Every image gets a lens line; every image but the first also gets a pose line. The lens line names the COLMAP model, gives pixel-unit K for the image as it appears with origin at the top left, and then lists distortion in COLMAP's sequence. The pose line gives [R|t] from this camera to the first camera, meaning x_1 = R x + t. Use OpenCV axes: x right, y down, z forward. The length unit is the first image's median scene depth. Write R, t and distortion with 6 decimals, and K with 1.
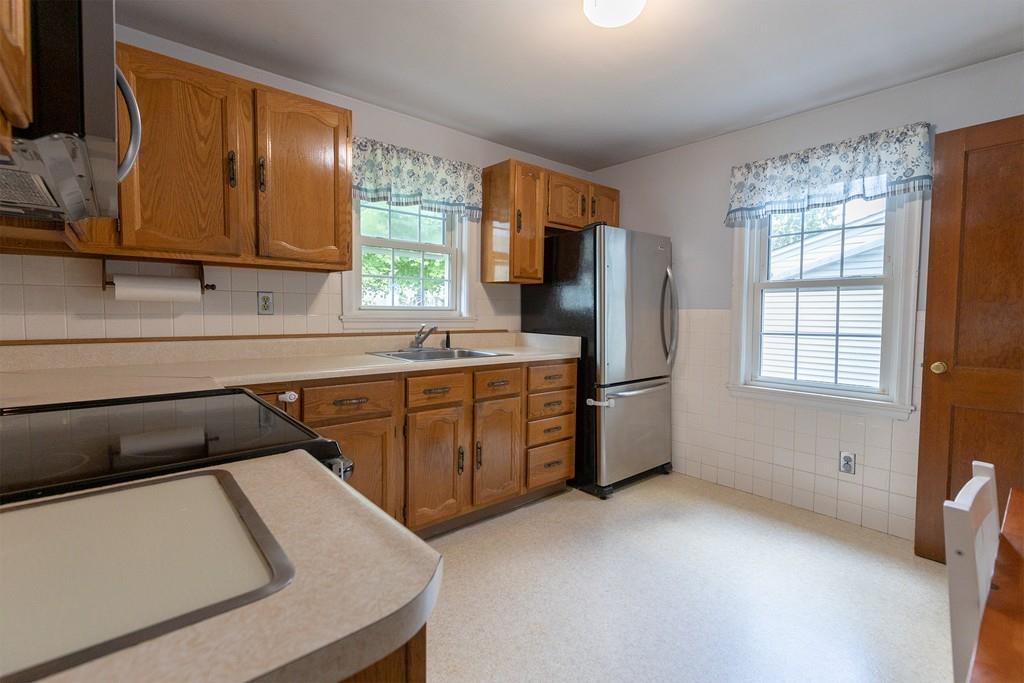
lens RADIAL K [[455.5, 0, 511.4], [0, 455.5, 326.9], [0, 0, 1]] dist [-0.000524, -0.000034]
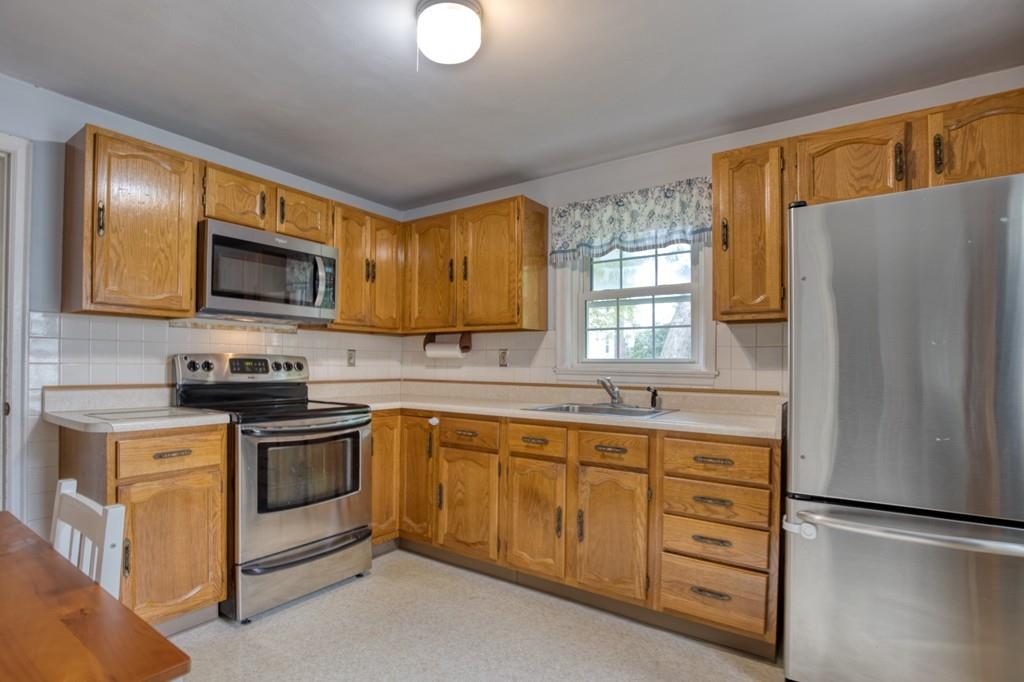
lens RADIAL K [[501.3, 0, 511.7], [0, 501.3, 365.5], [0, 0, 1]] dist [-0.045854, -0.000384]
pose [[0.247593, -0.011255, -0.968799, 0.748463], [-0.041938, 0.998871, -0.022322, 0.001264], [0.967956, 0.046156, 0.246841, 0.561788]]
